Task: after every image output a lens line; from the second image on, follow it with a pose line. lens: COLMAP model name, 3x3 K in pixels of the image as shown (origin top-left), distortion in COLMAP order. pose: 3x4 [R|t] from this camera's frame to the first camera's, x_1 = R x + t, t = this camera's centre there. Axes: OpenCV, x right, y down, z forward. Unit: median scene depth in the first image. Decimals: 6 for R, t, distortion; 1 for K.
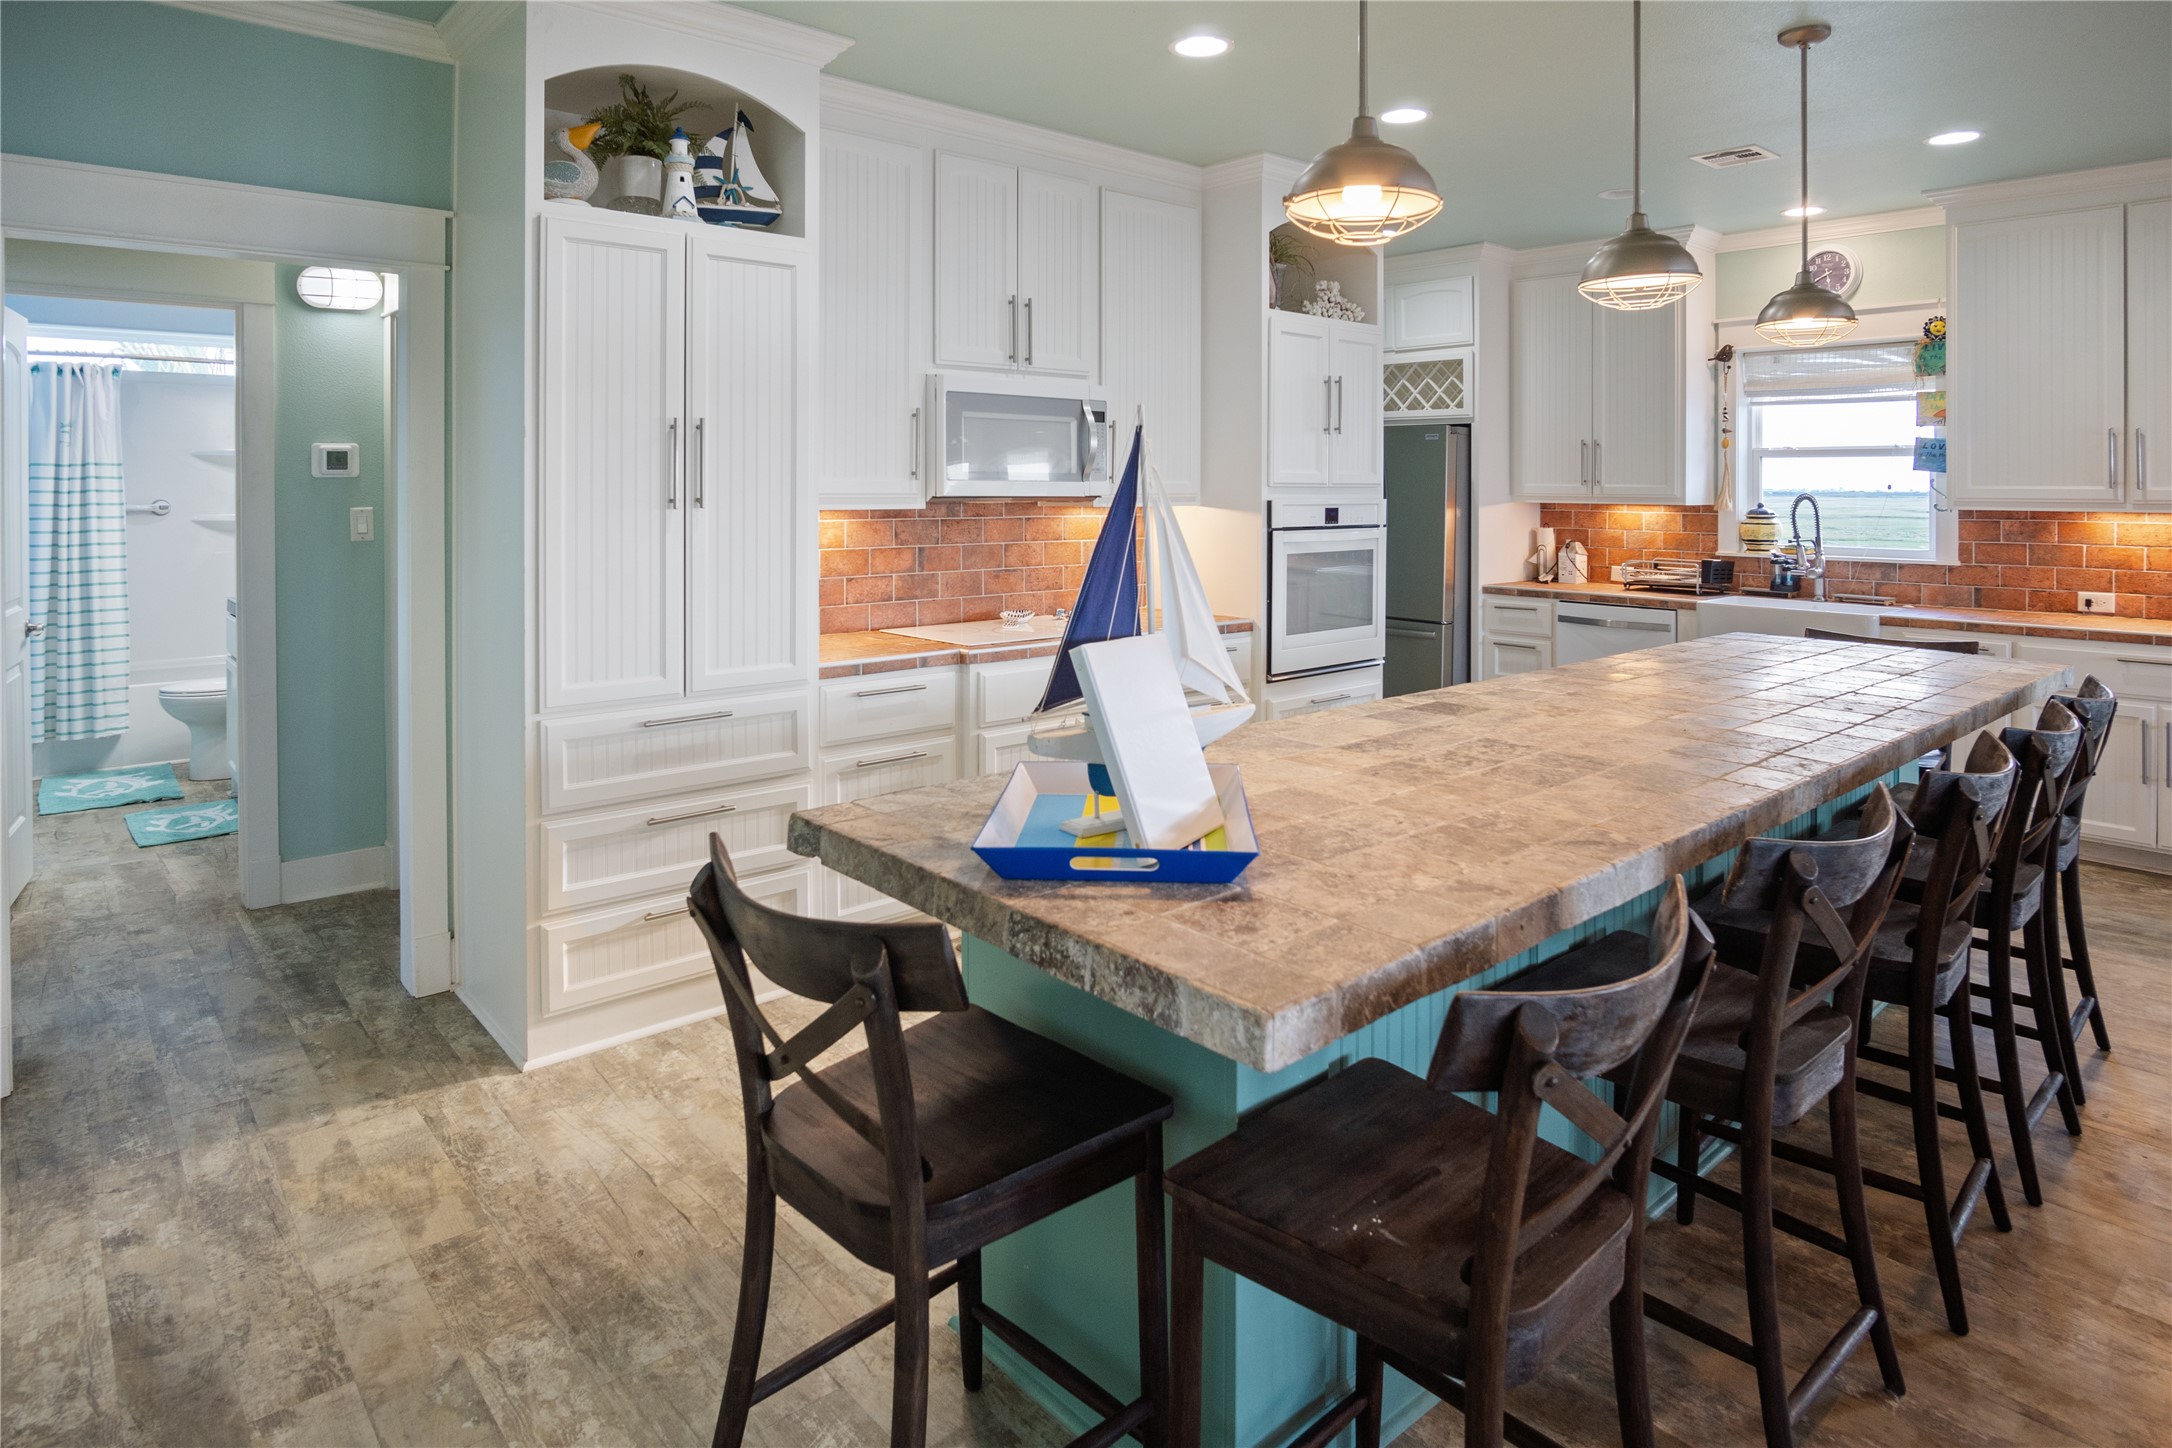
lens RADIAL K [[1225.3, 0, 1112.6], [0, 1225.3, 512.2], [0, 0, 1]] dist [-0.008945, -0.000394]
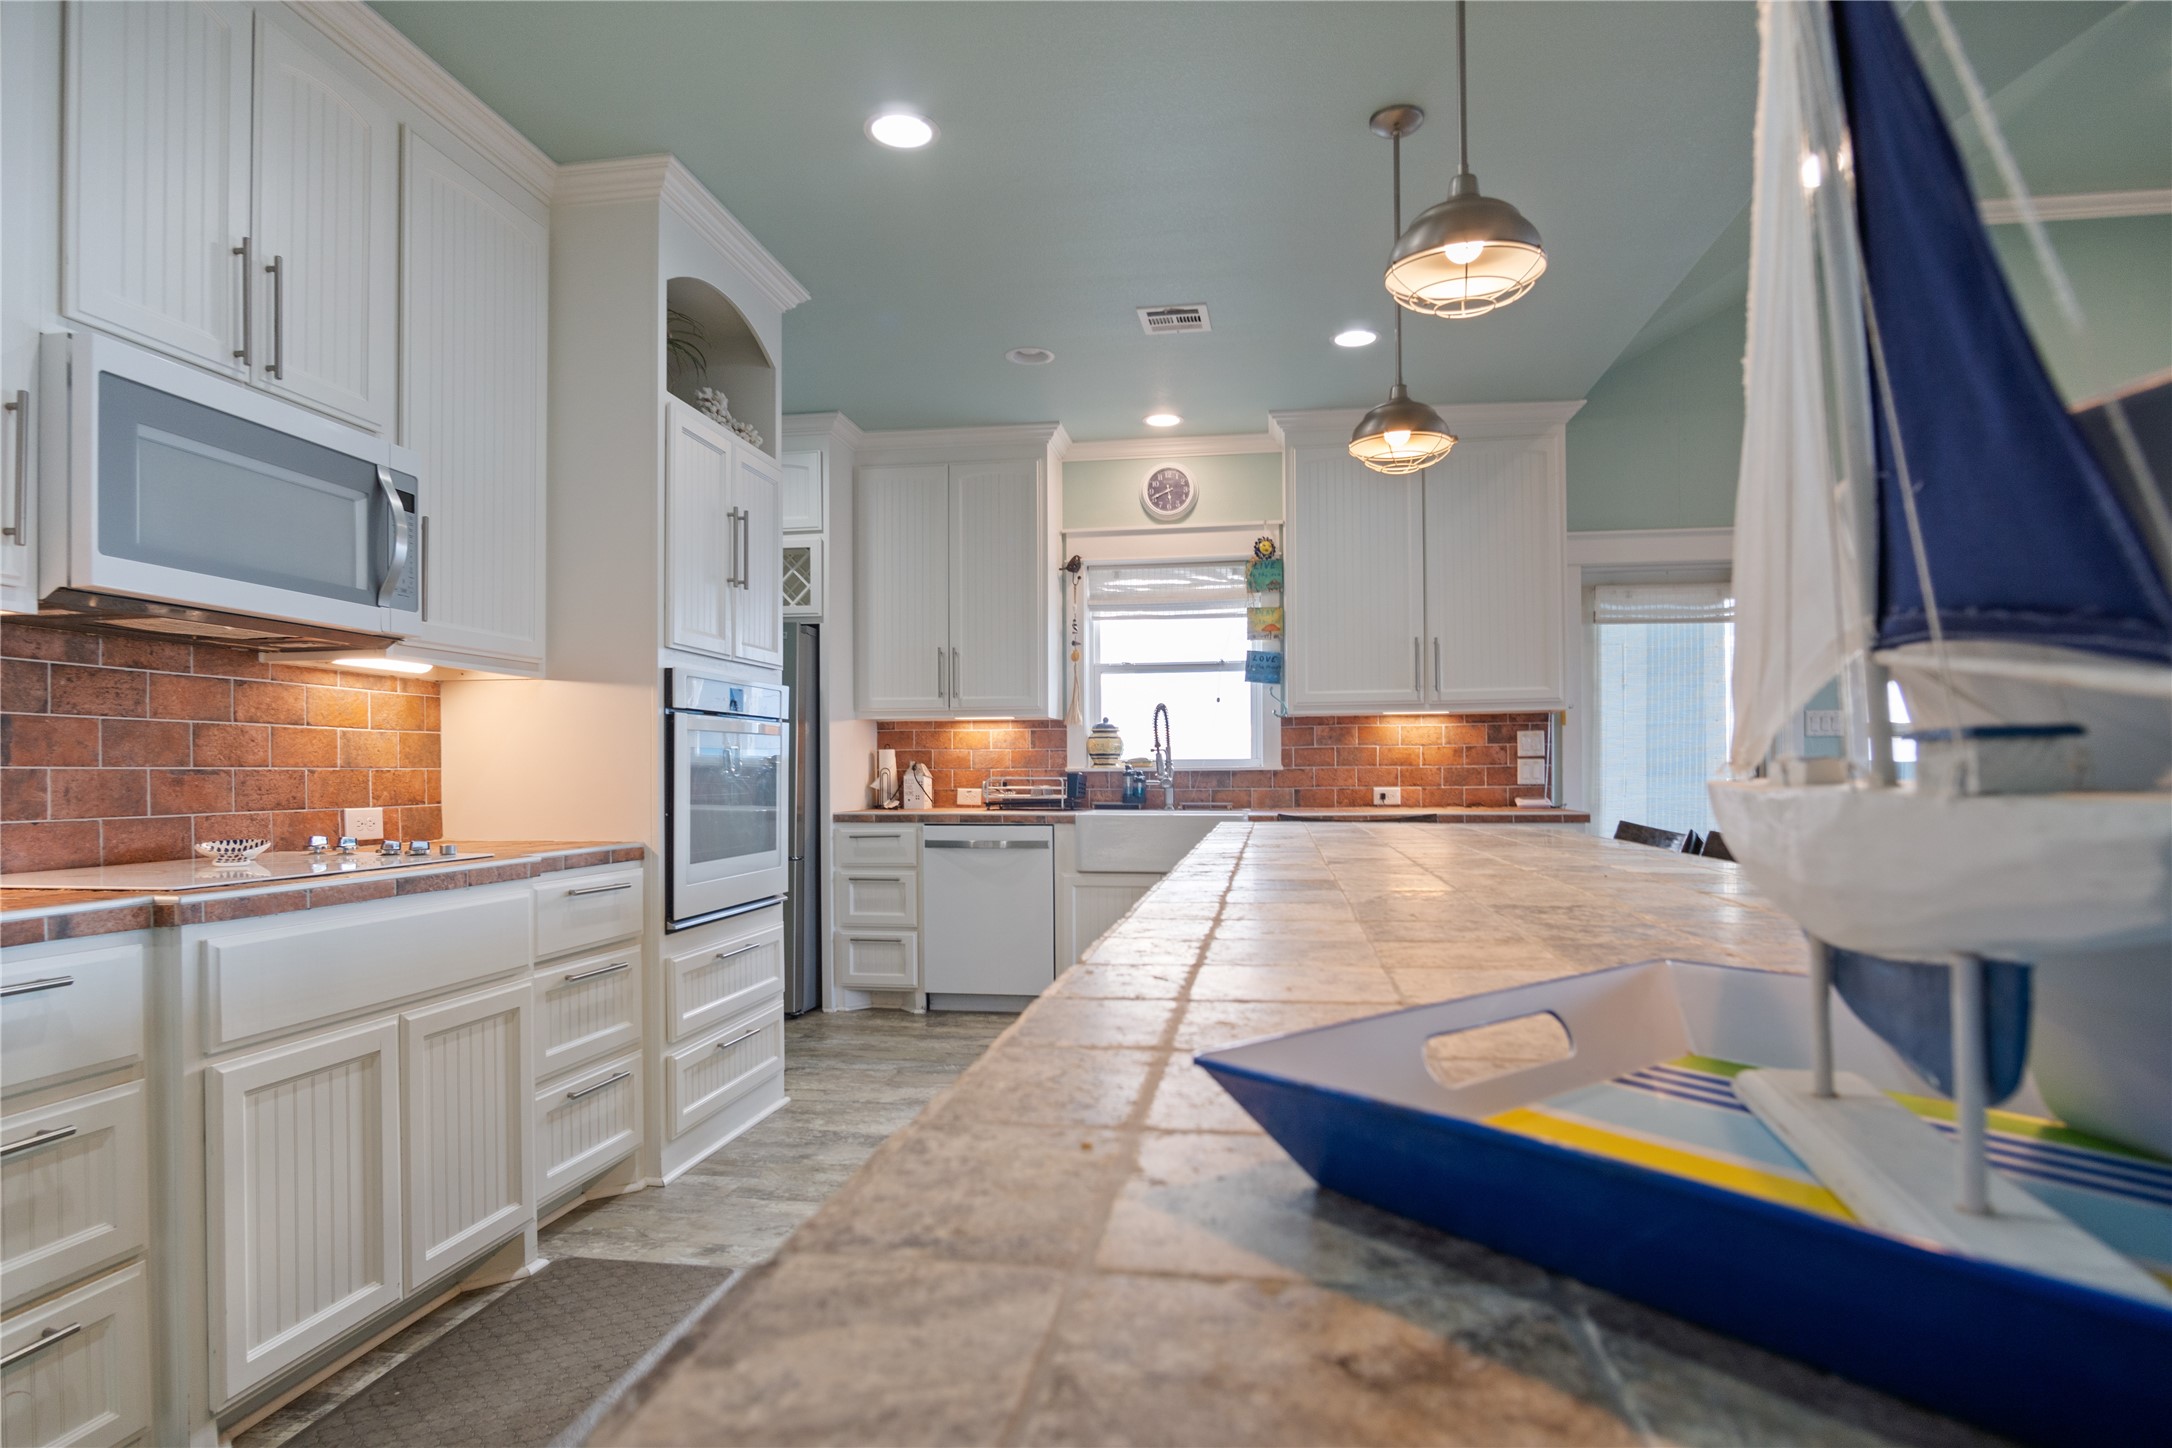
lens RADIAL K [[1171.4, 0, 1082.0], [0, 1171.4, 769.0], [0, 0, 1]] dist [-0.022384, 0.002411]
pose [[0.781374, -0.008321, 0.624008, -0.106533], [0.024340, 0.999557, -0.017149, 0.068812], [-0.623589, 0.028588, 0.781230, 0.371748]]
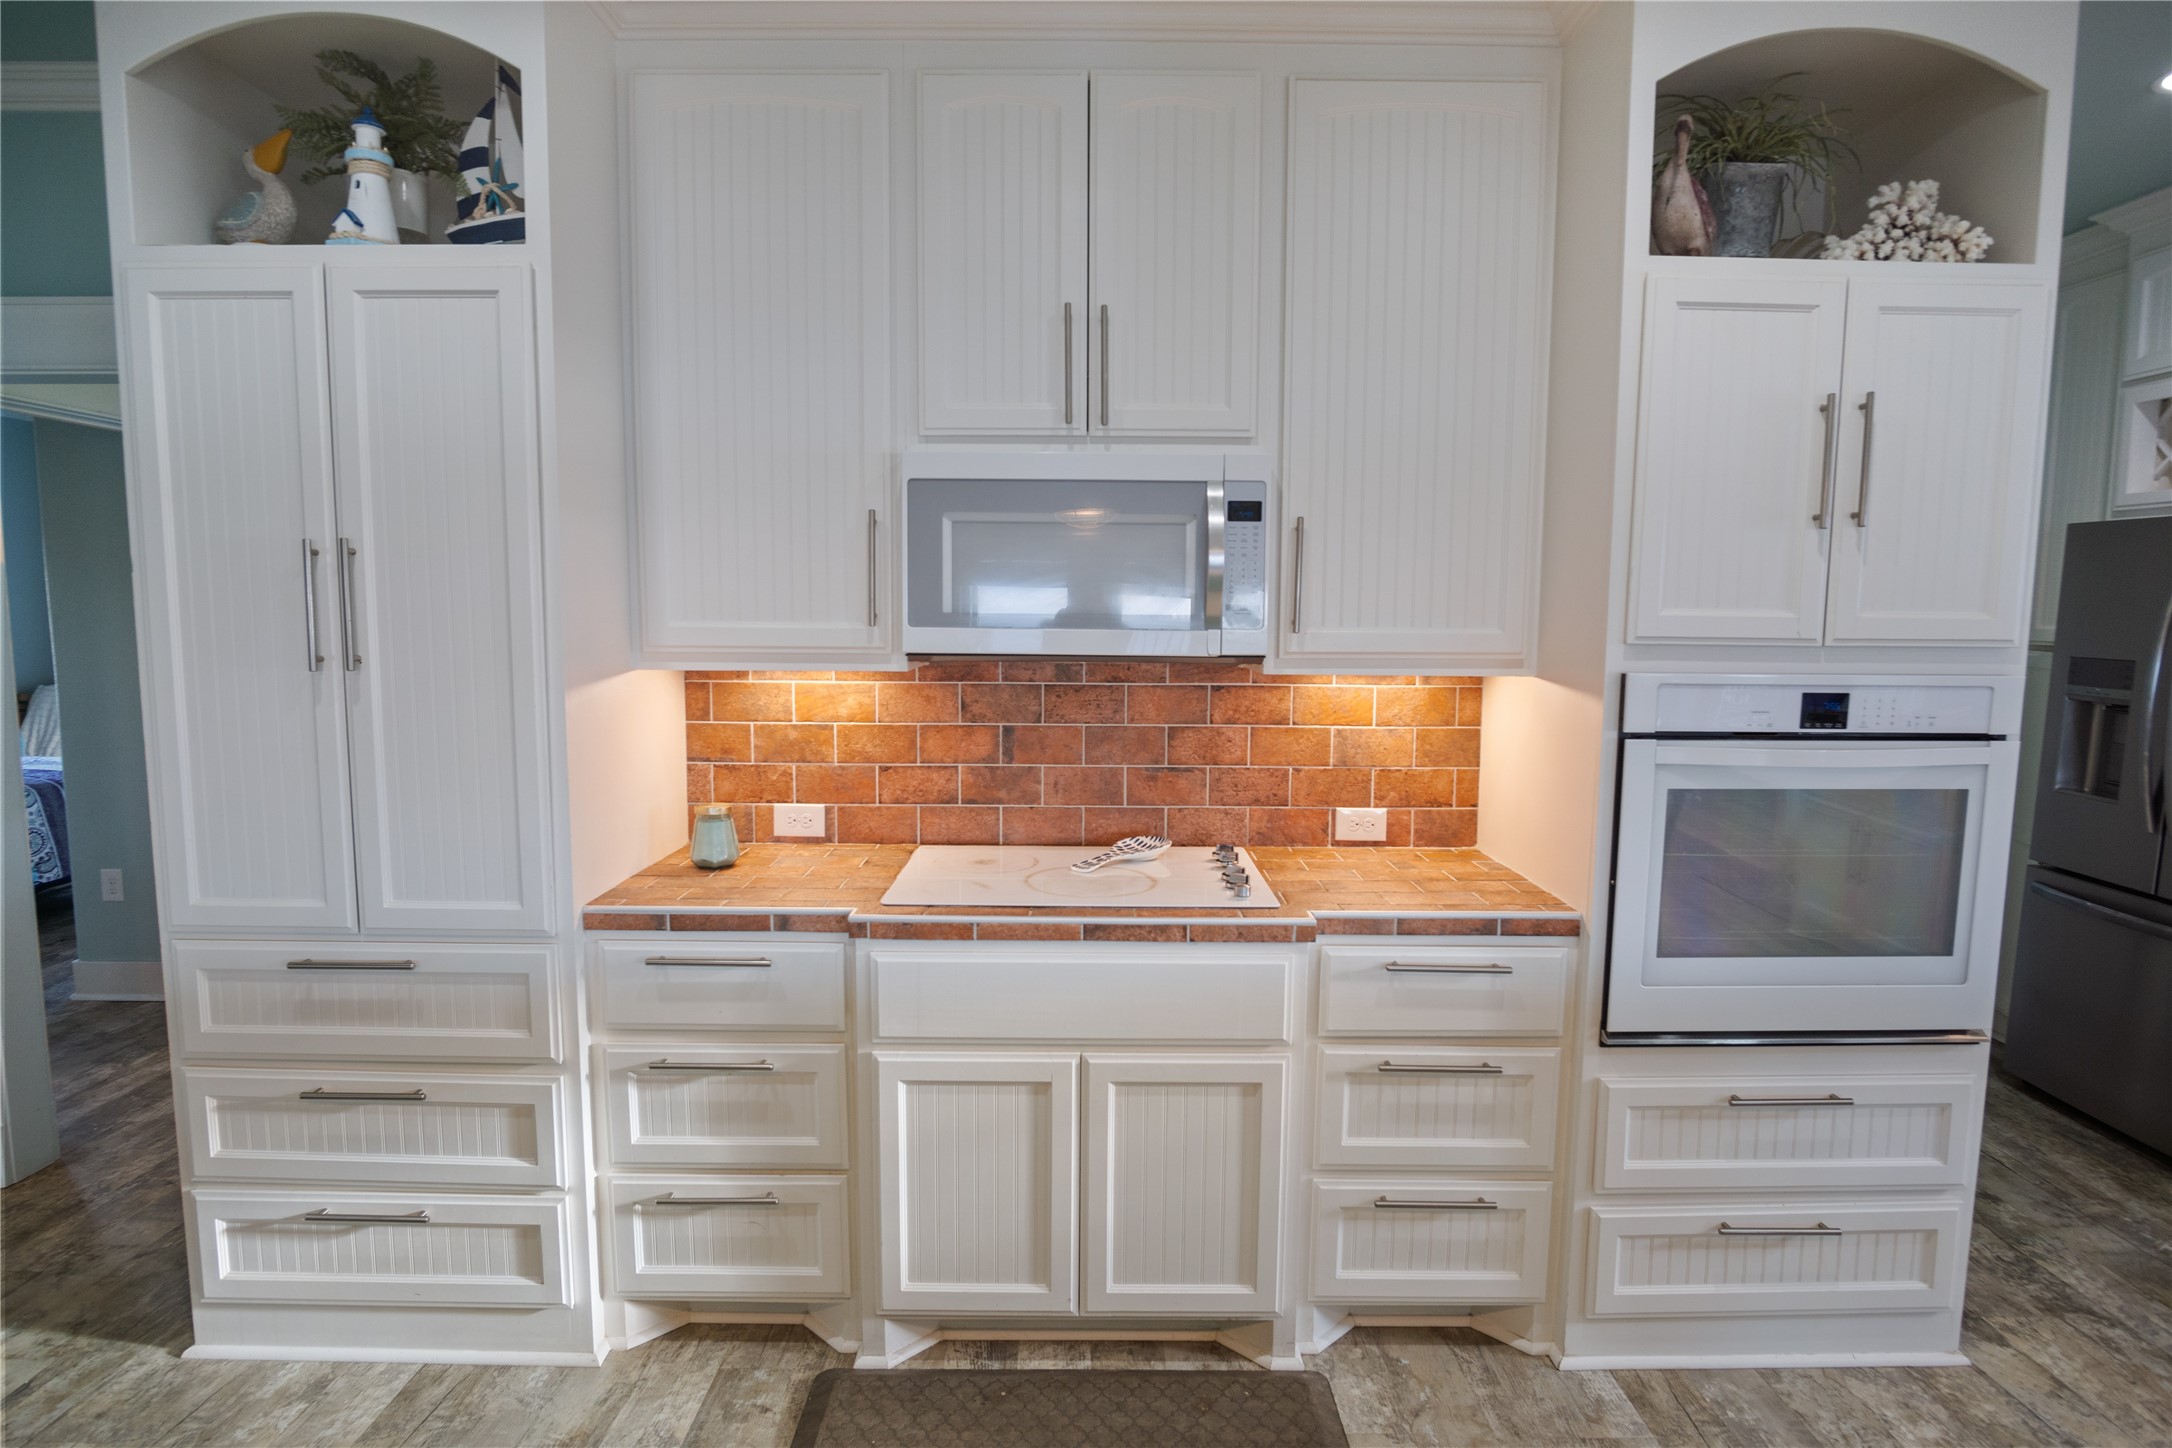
lens RADIAL K [[1162.5, 0, 1091.2], [0, 1162.5, 726.9], [0, 0, 1]] dist [-0.033792, 0.009303]
pose [[0.745698, 0.069237, -0.662677, 0.287420], [-0.019186, 0.996405, 0.082515, -0.022735], [0.666008, -0.048817, 0.744346, 0.568857]]
